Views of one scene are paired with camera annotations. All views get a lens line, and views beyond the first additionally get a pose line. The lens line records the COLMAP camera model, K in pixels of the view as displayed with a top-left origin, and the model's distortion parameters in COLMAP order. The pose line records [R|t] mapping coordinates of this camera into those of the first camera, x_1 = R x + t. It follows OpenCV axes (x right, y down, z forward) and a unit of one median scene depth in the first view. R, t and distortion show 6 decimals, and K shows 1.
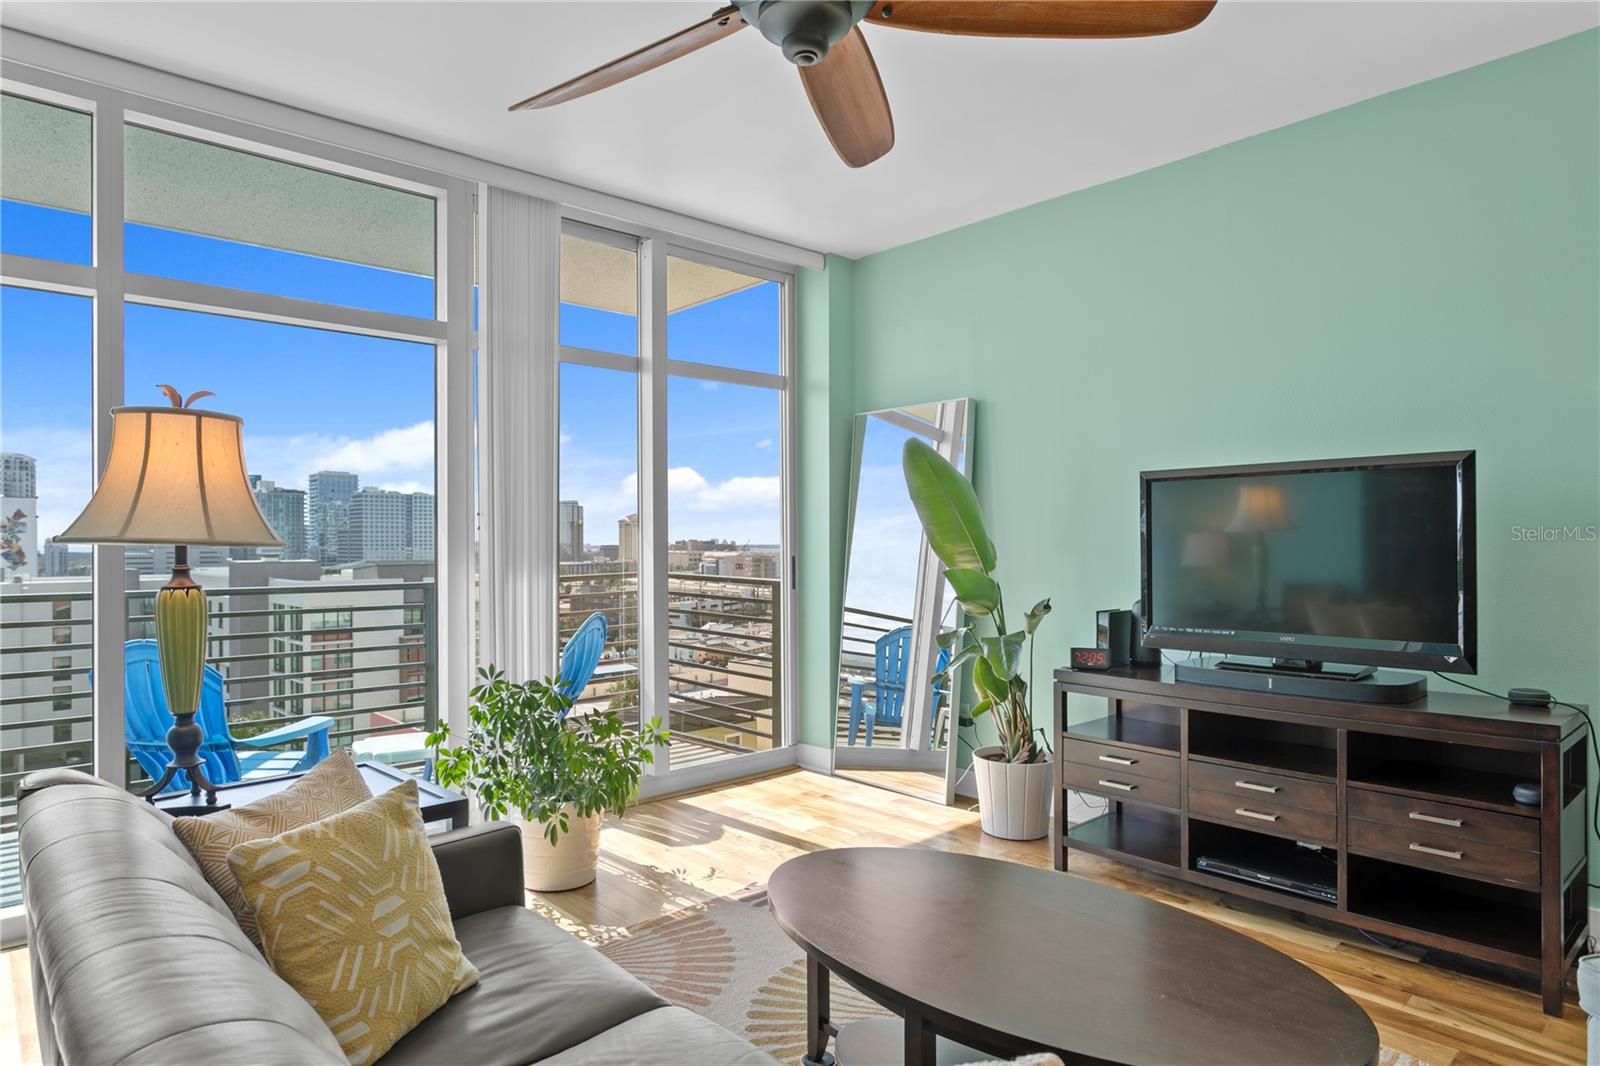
lens RADIAL K [[926.8, 0, 783.1], [0, 926.8, 542.6], [0, 0, 1]] dist [-0.007762, 0.001467]
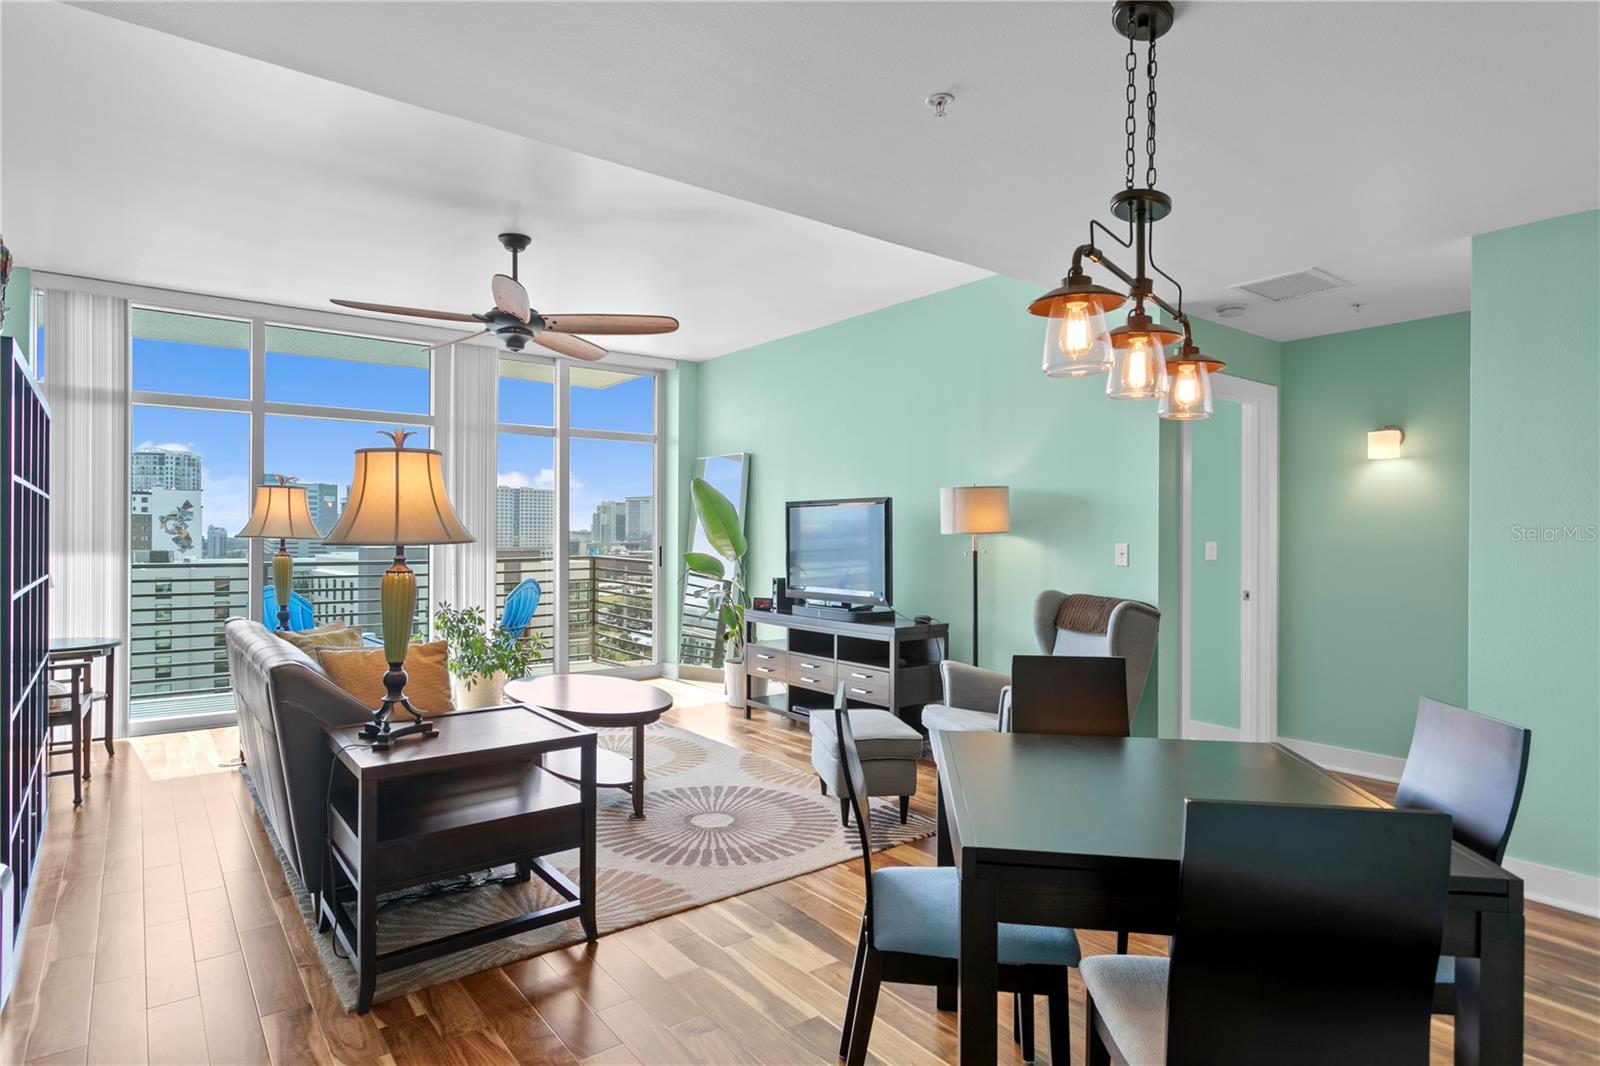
lens RADIAL K [[856.7, 0, 782.2], [0, 856.7, 533.1], [0, 0, 1]] dist [-0.001715, -0.000186]
pose [[0.996458, 0.008243, -0.083688, 0.502074], [-0.008351, 0.999965, -0.000939, -0.012191], [0.083678, 0.001635, 0.996492, -0.675812]]
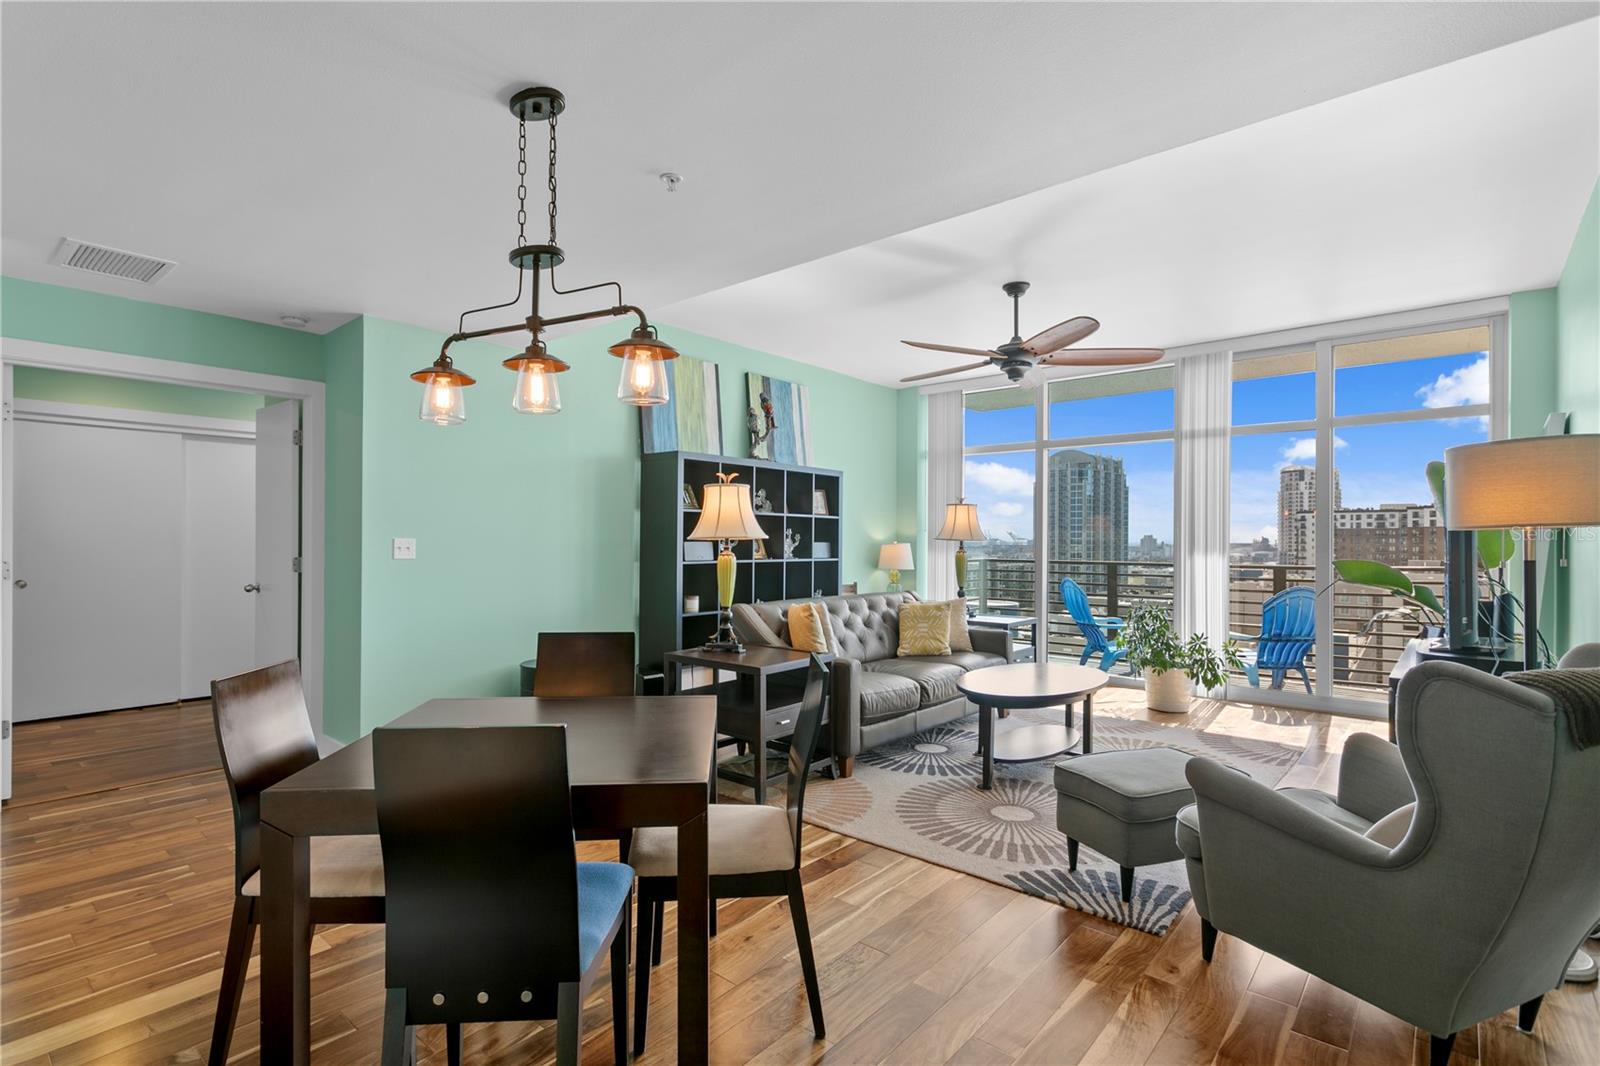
lens RADIAL K [[767.1, 0, 783.9], [0, 767.1, 539.1], [0, 0, 1]] dist [0.003091, 0.001496]
pose [[0.117180, 0.004199, -0.993102, 1.265866], [-0.005703, 0.999977, 0.003555, -0.005197], [0.993094, 0.005247, 0.117201, -0.022690]]
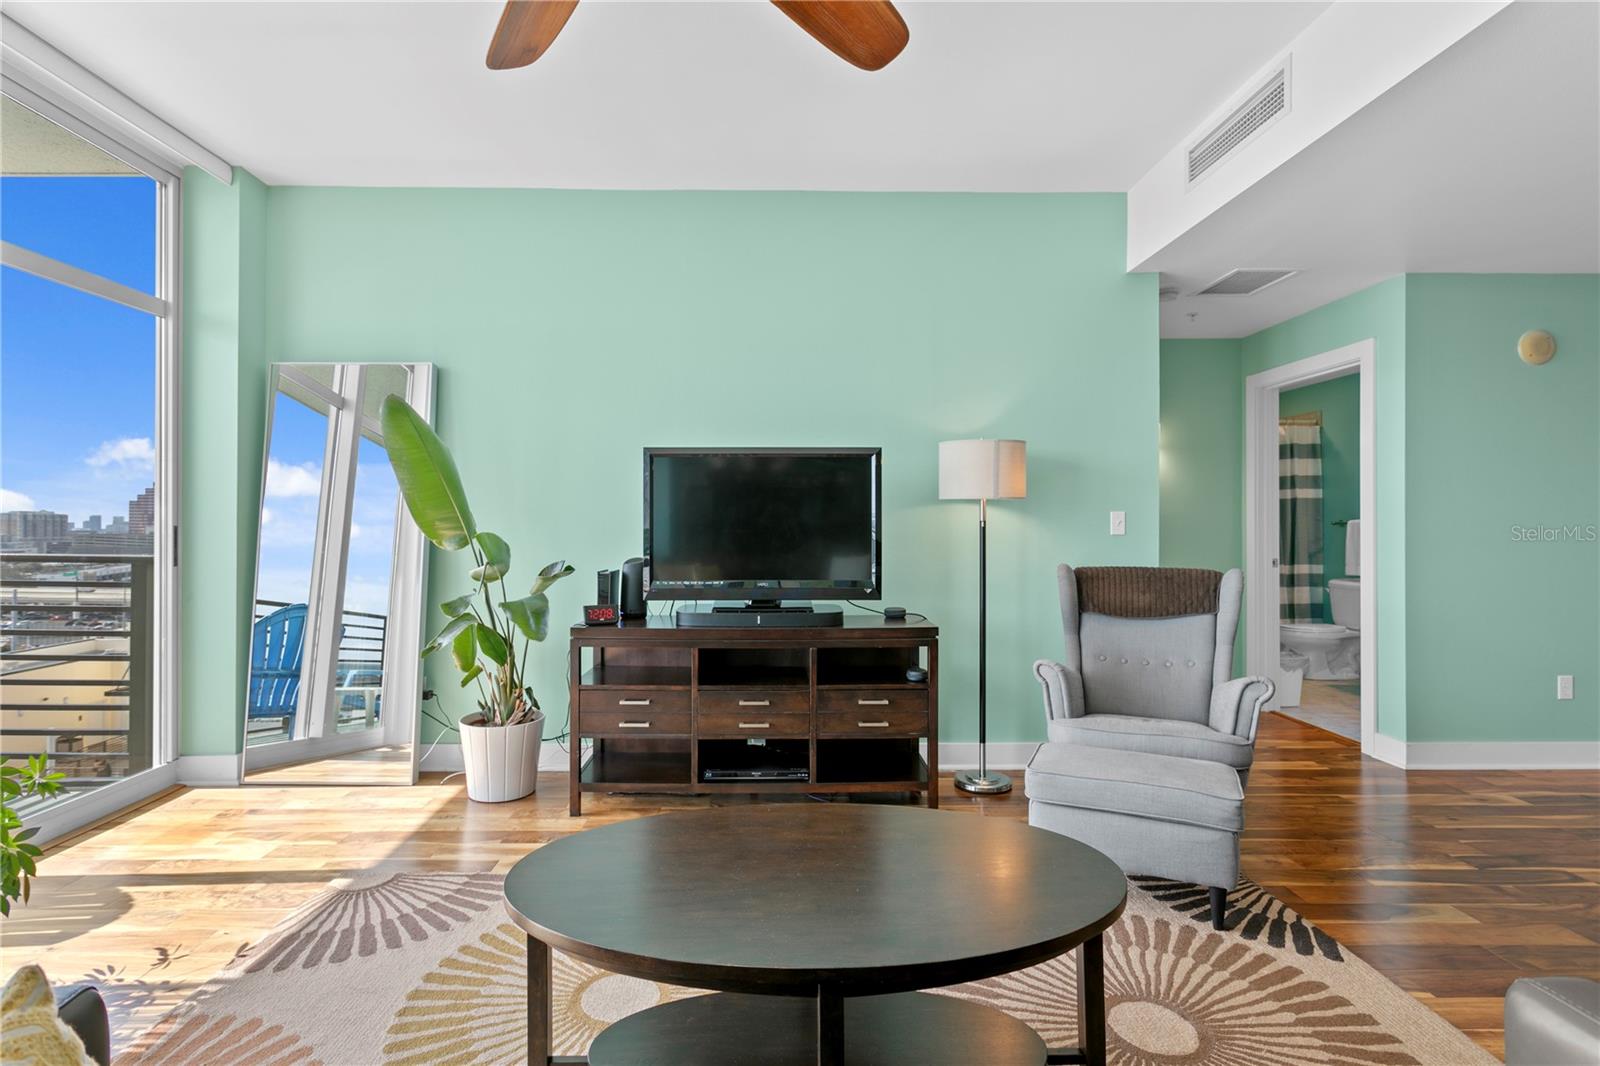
lens RADIAL K [[767.1, 0, 778.9], [0, 767.1, 522.4], [0, 0, 1]] dist [0.000009, 0.000919]
pose [[0.658834, 0.007899, 0.752247, -0.210178], [-0.002268, 0.999961, -0.008513, 0.022807], [-0.752285, 0.003902, 0.658827, 0.236931]]
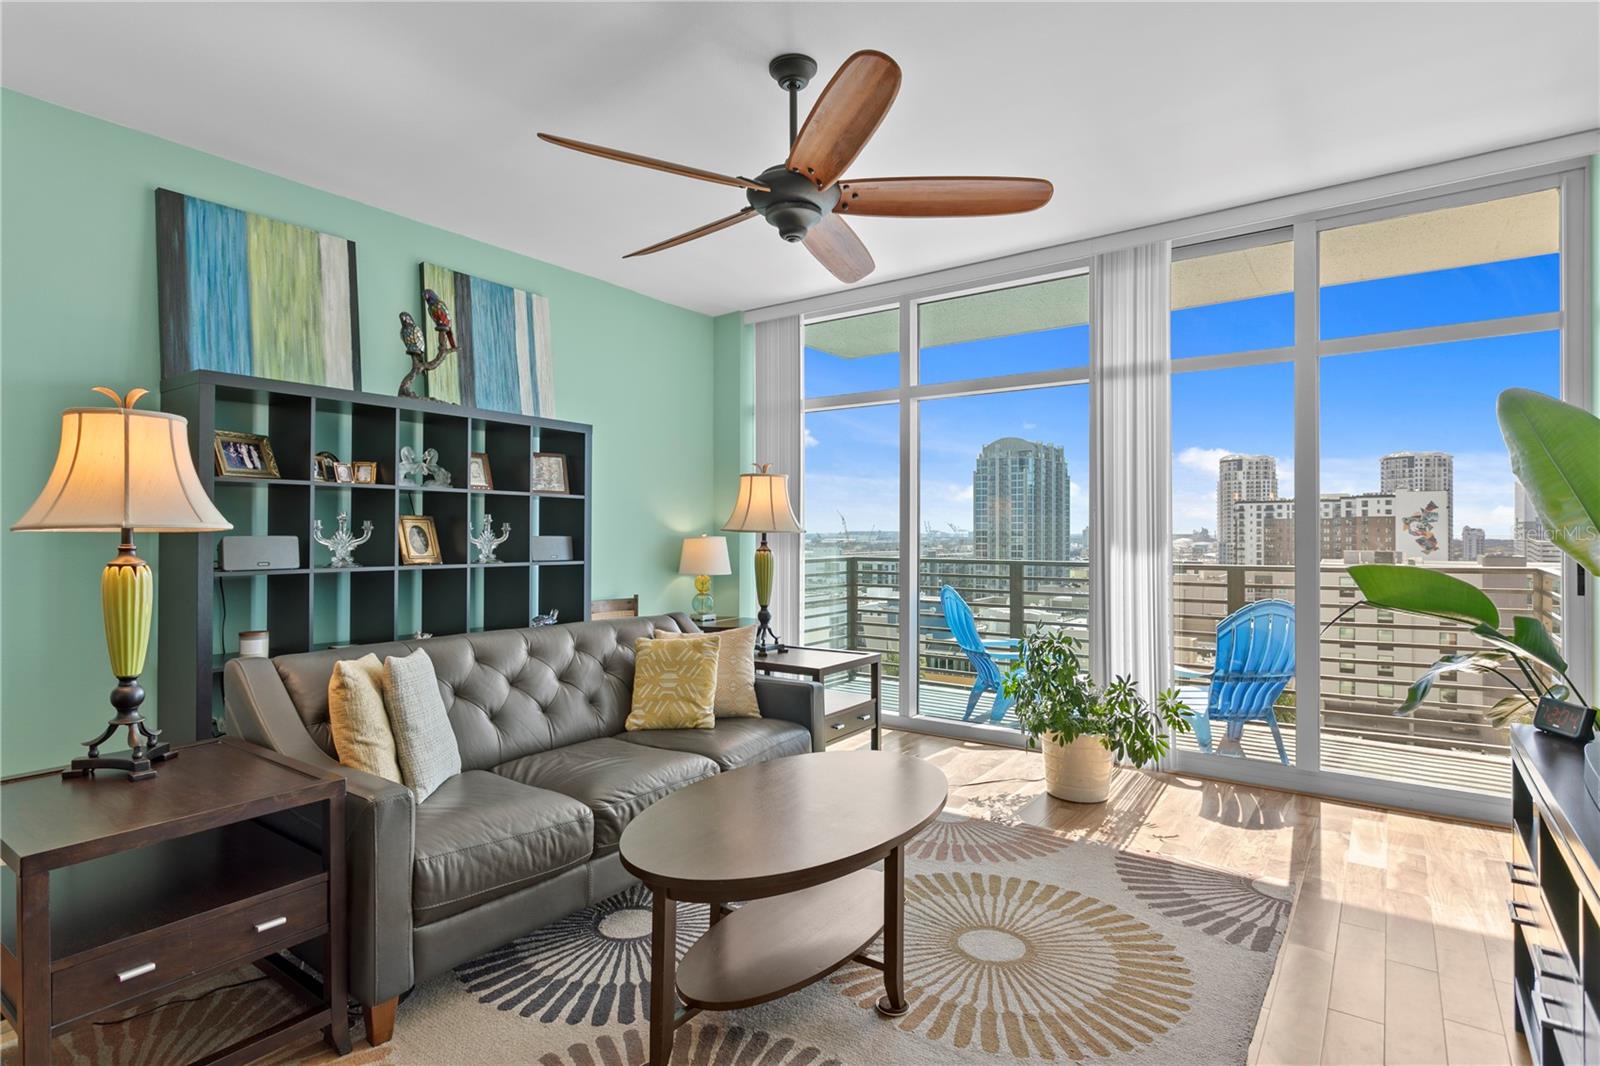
lens RADIAL K [[818.9, 0, 780.0], [0, 818.9, 529.1], [0, 0, 1]] dist [-0.003676, 0.000506]
pose [[0.196923, 0.000587, -0.980419, 0.759432], [-0.002072, 0.999998, 0.000182, -0.002763], [0.980417, 0.001996, 0.196923, 0.360155]]
